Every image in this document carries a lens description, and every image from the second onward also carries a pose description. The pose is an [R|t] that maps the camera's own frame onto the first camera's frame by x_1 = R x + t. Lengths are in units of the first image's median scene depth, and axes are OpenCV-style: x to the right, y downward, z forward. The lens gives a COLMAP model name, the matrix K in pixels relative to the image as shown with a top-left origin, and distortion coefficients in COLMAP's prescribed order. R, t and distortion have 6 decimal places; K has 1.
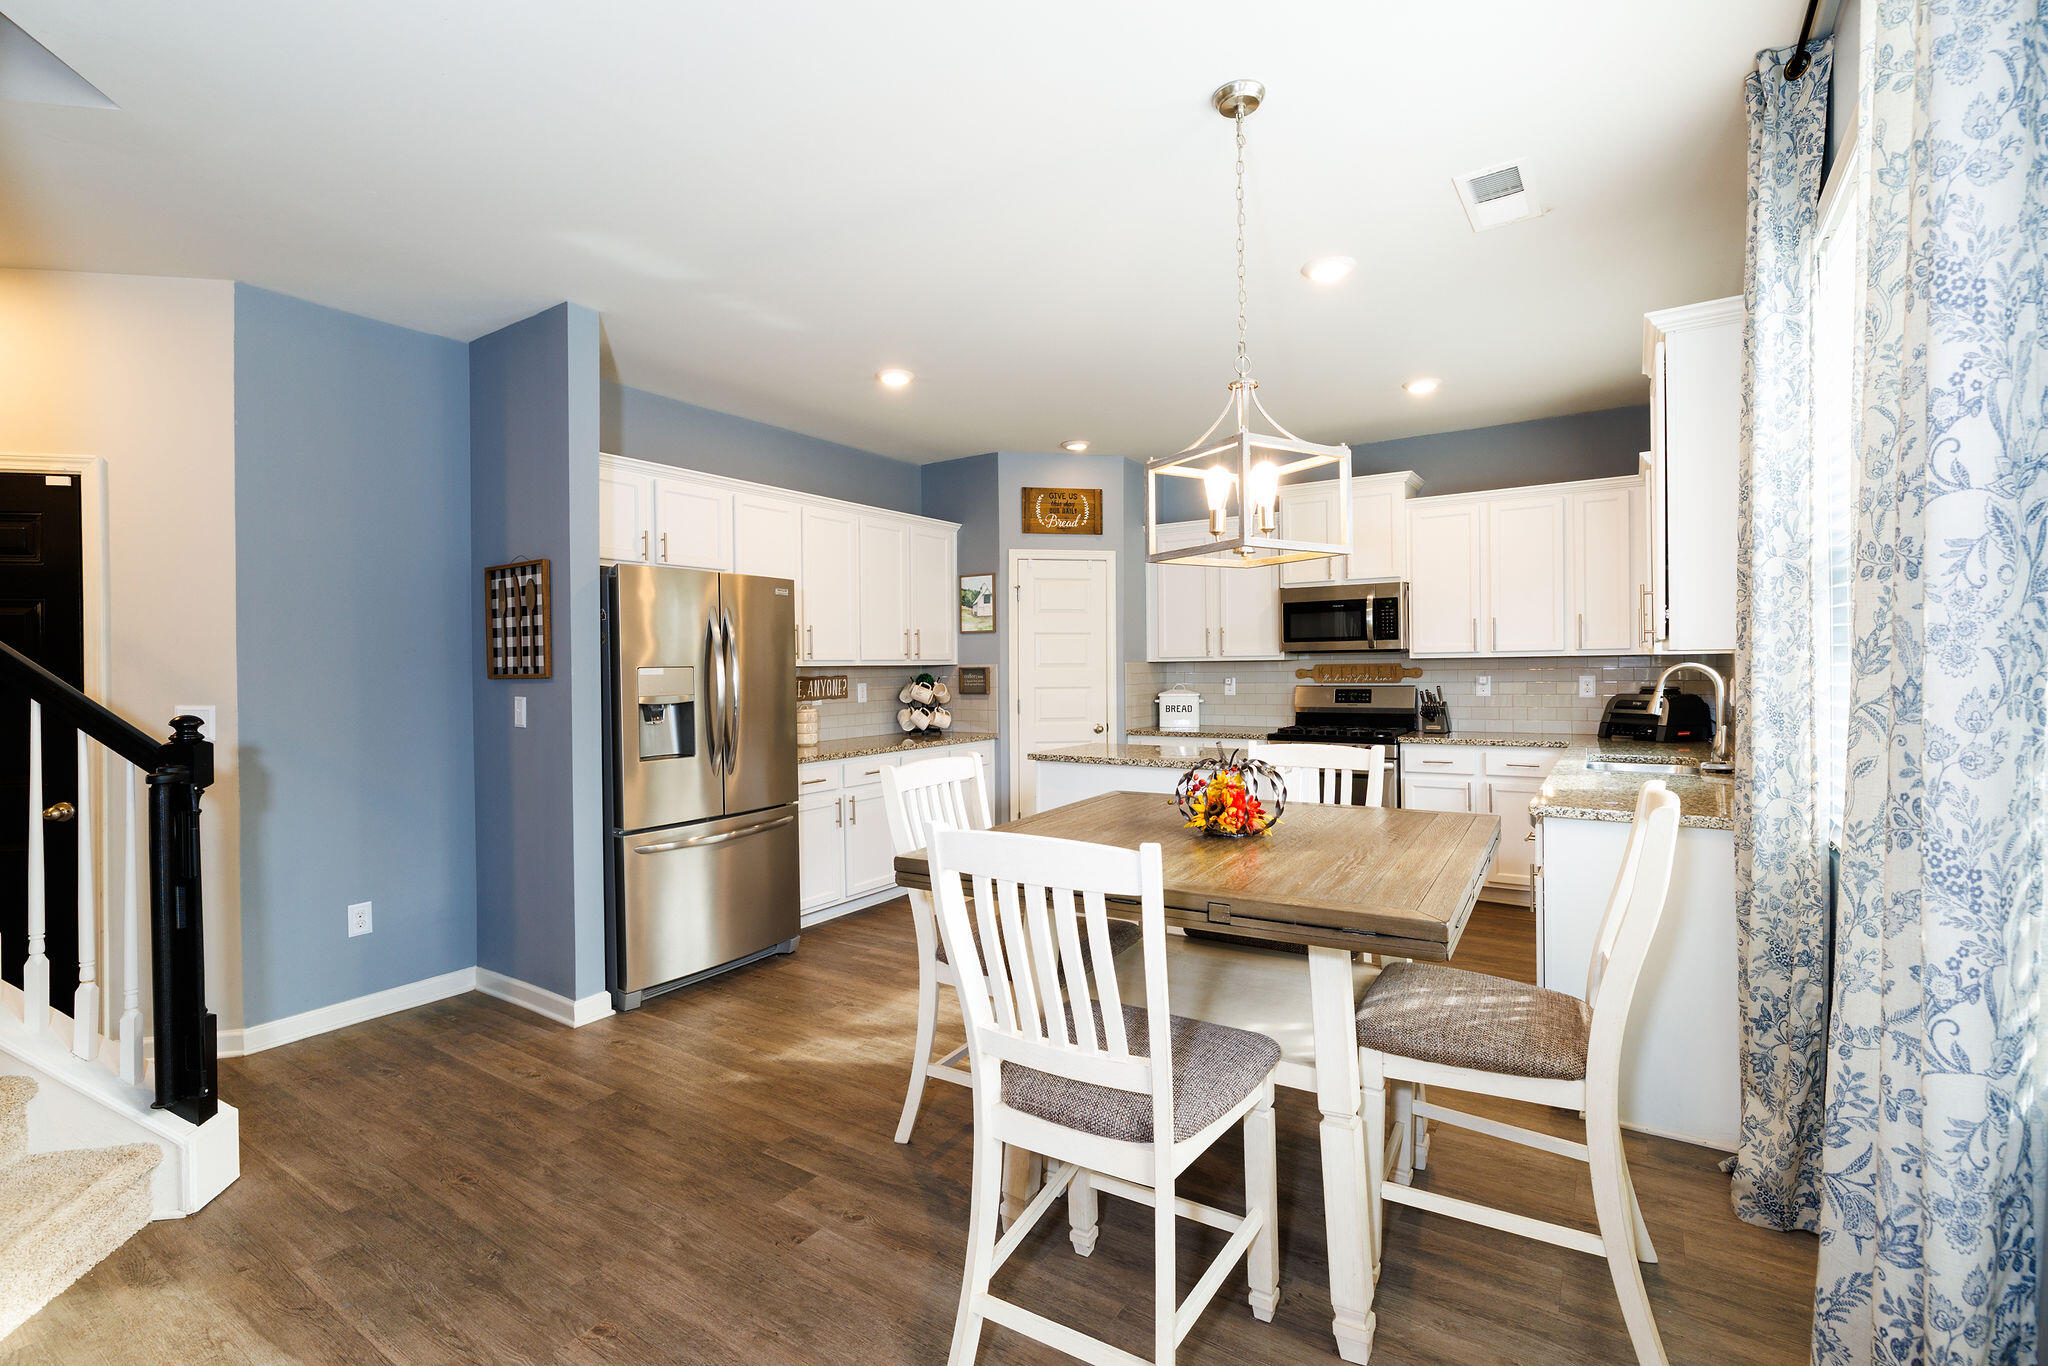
lens RADIAL K [[905.3, 0, 1018.4], [0, 905.3, 679.5], [0, 0, 1]] dist [-0.004538, 0.000942]
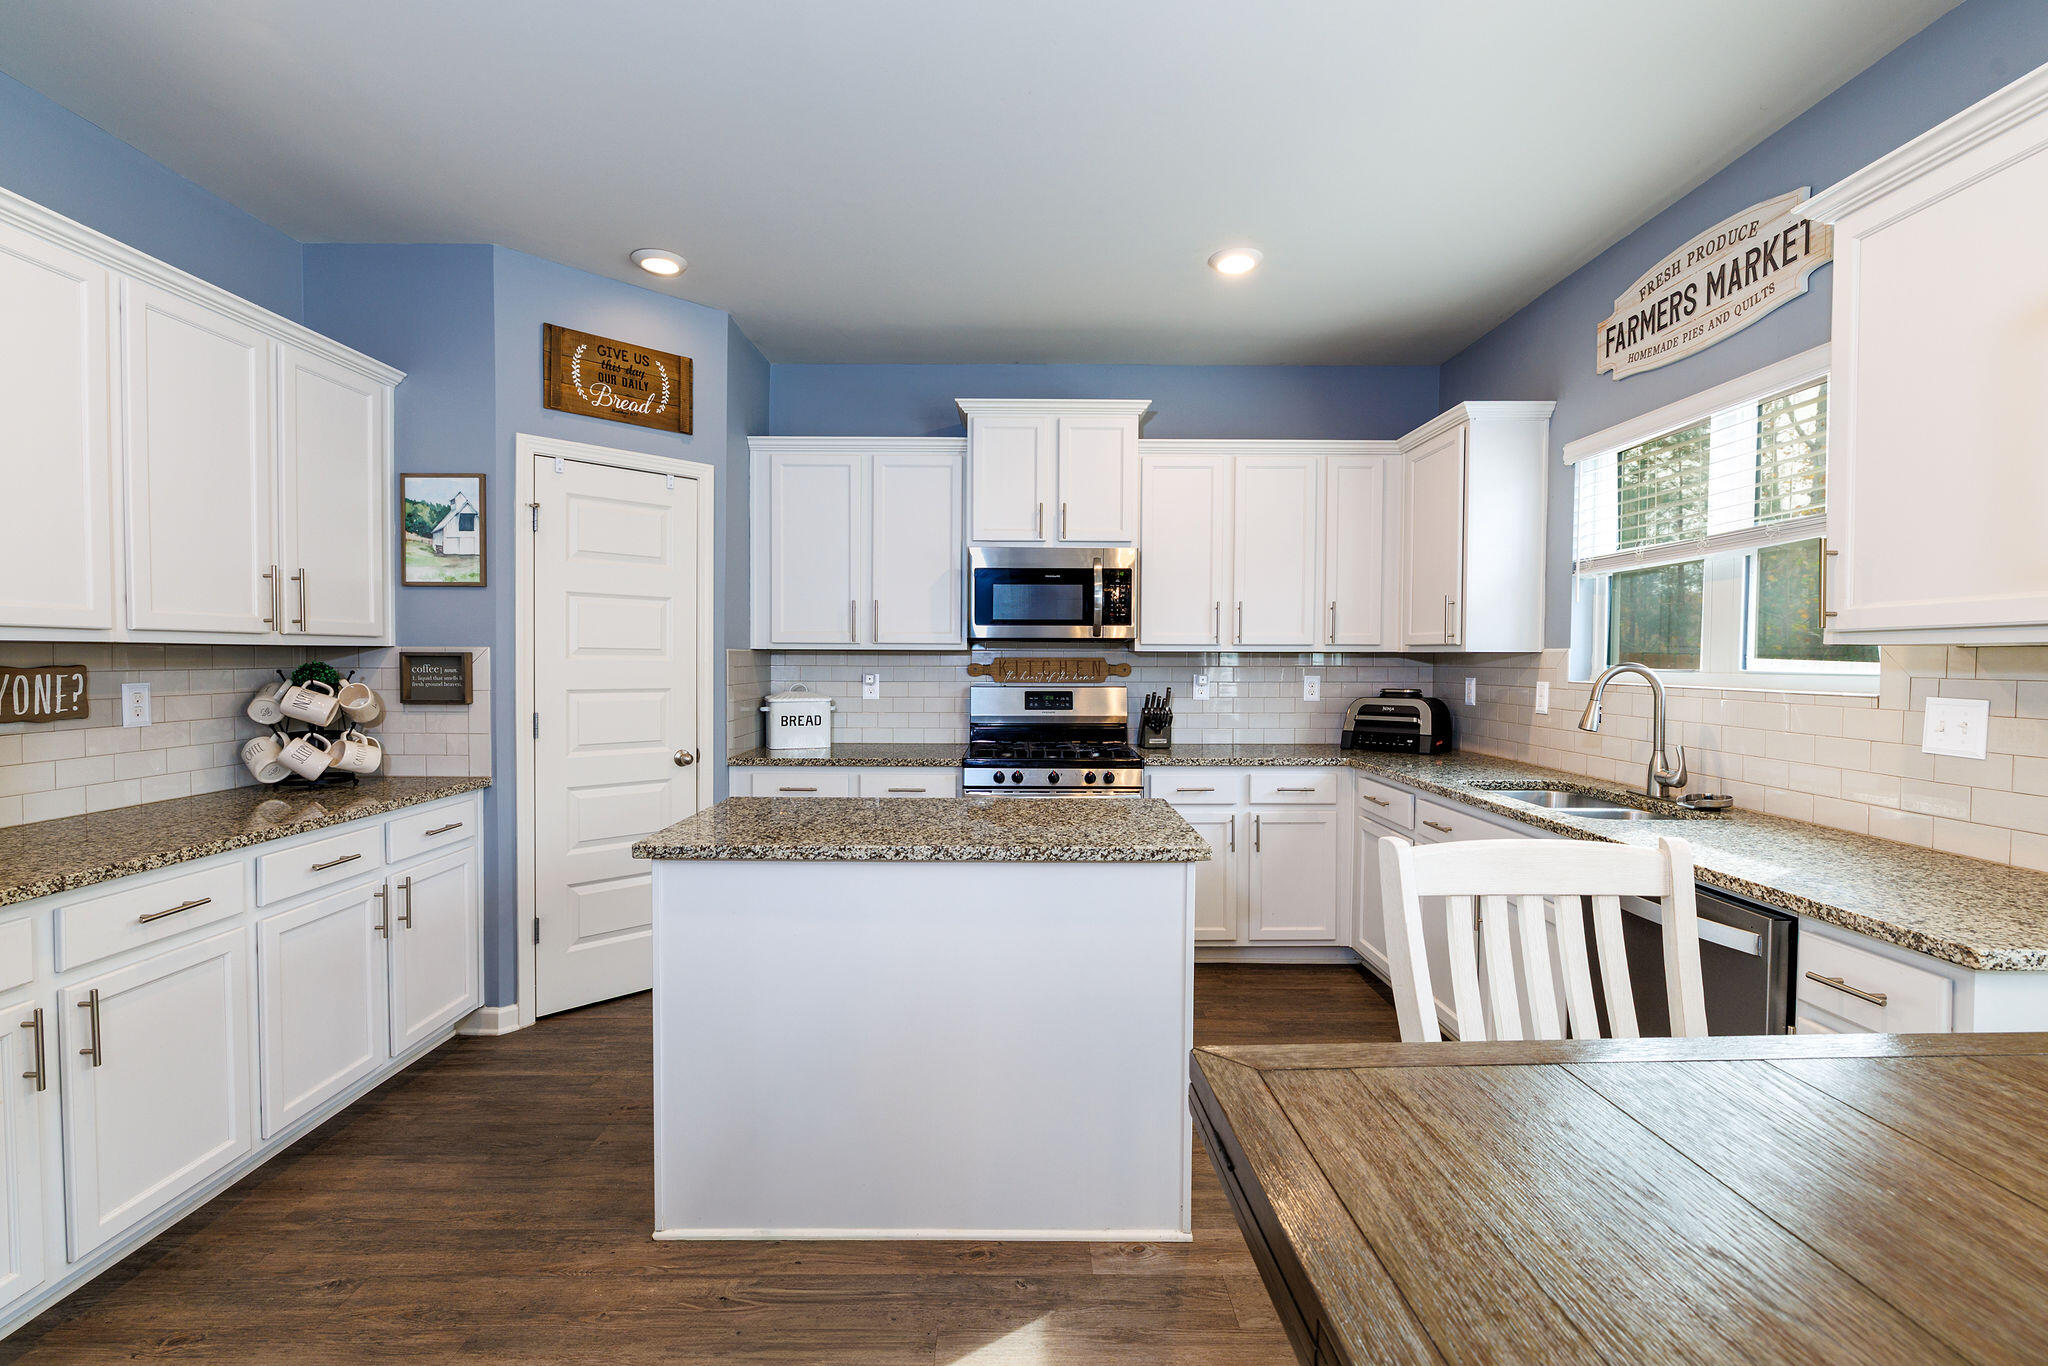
lens RADIAL K [[905.3, 0, 1032.0], [0, 905.3, 678.1], [0, 0, 1]] dist [-0.004538, 0.000942]
pose [[0.827126, 0.003662, 0.562004, -0.057964], [-0.006817, 0.999971, 0.003517, -0.002511], [-0.561975, -0.006741, 0.827127, 0.383012]]
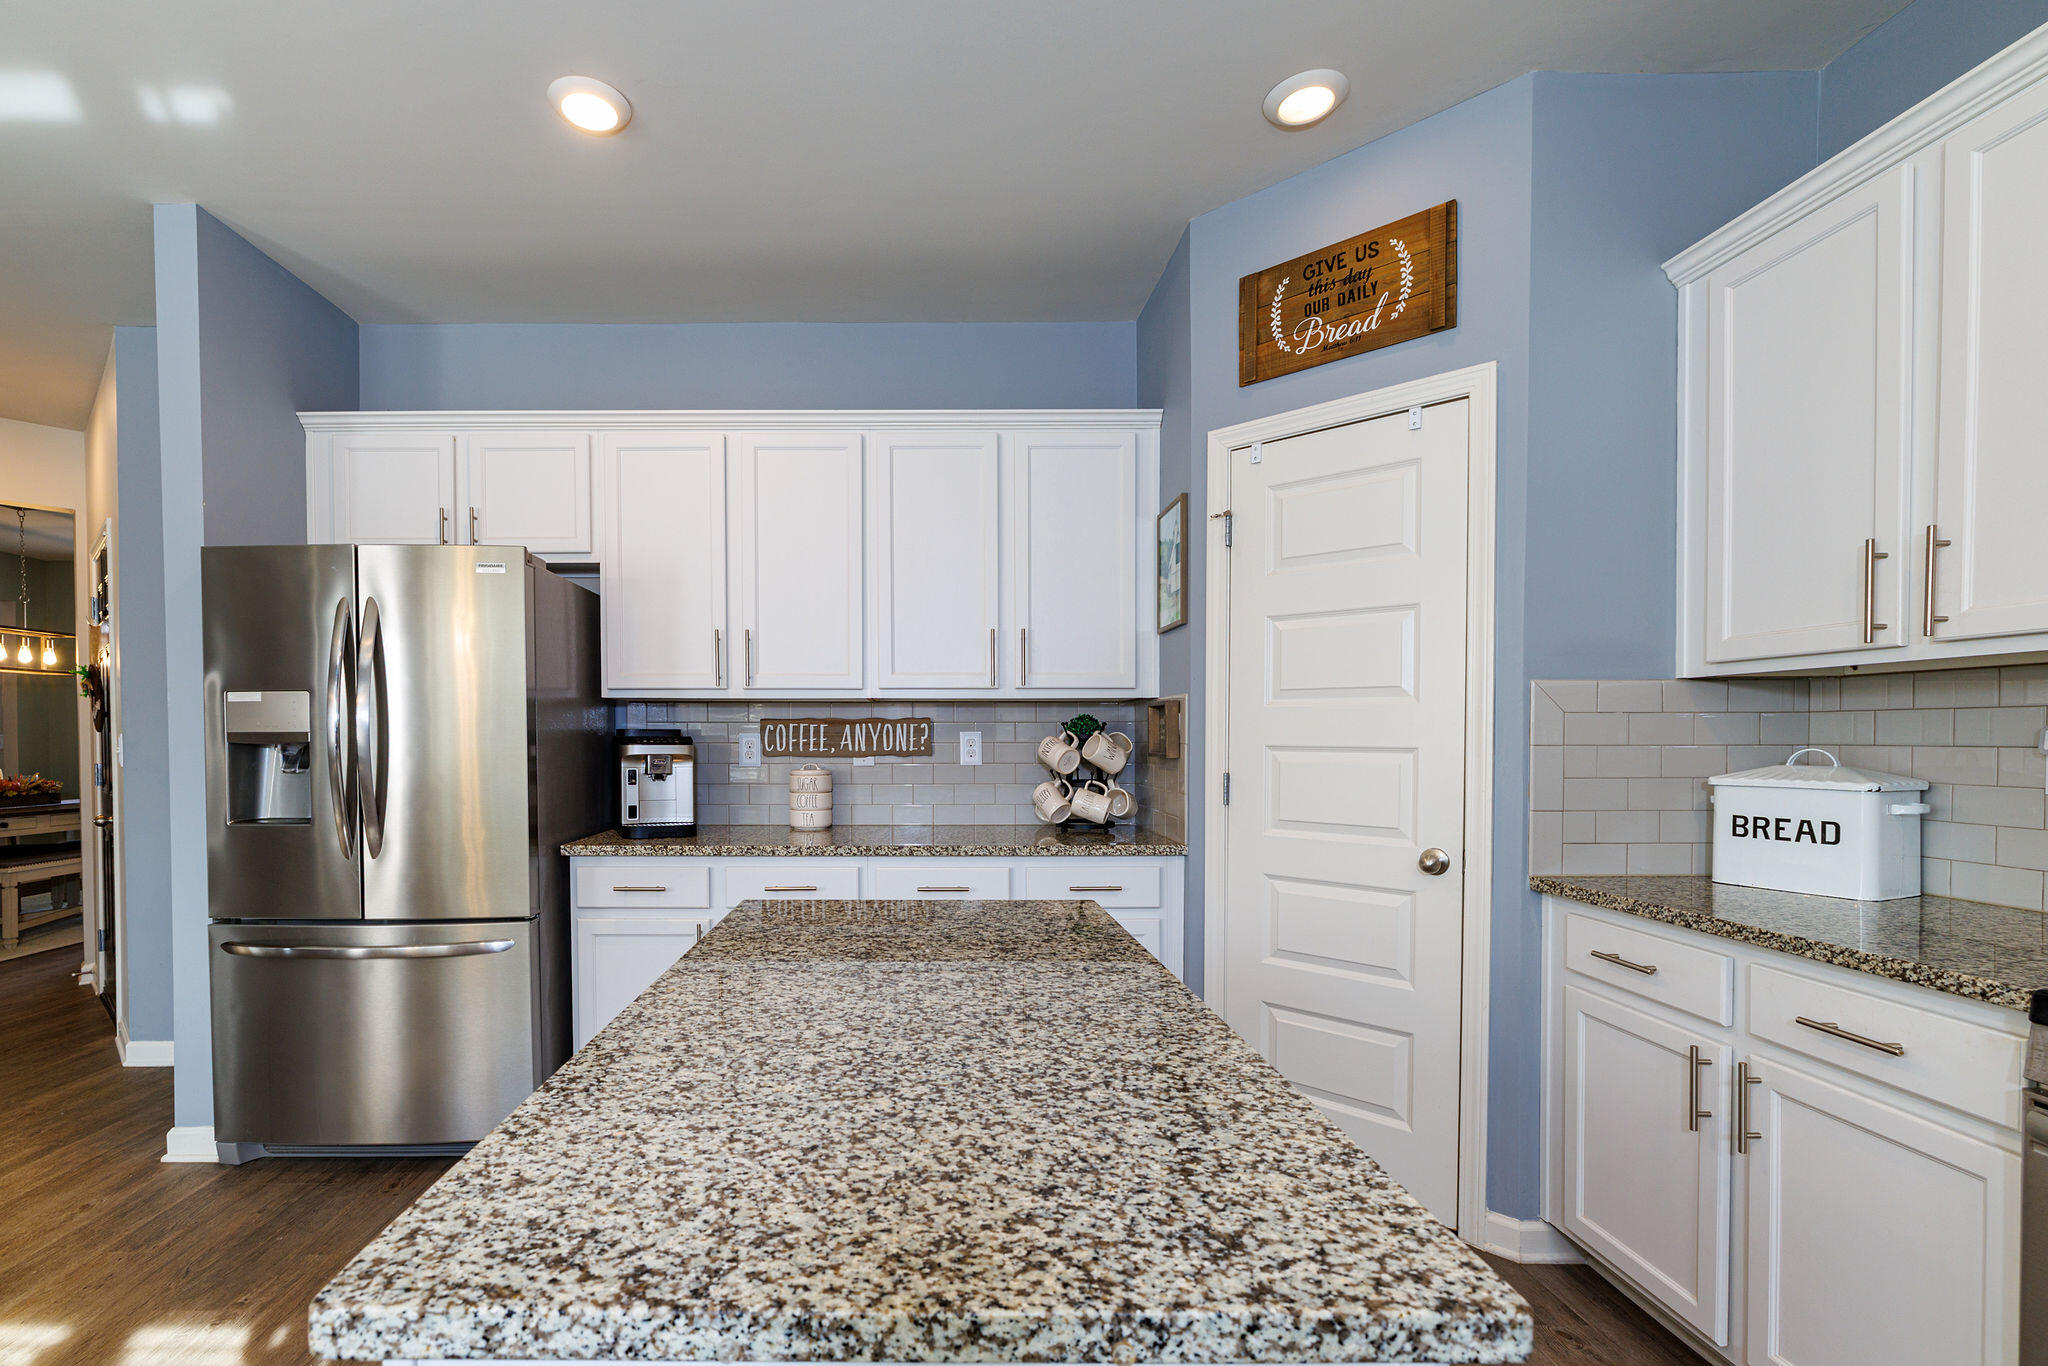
lens RADIAL K [[905.3, 0, 909.2], [0, 905.3, 752.0], [0, 0, 1]] dist [-0.004538, 0.000942]
pose [[0.556551, 0.027009, -0.830374, 0.279308], [-0.018571, 0.999626, 0.020066, 0.006335], [0.830606, 0.004253, 0.556845, 0.630635]]
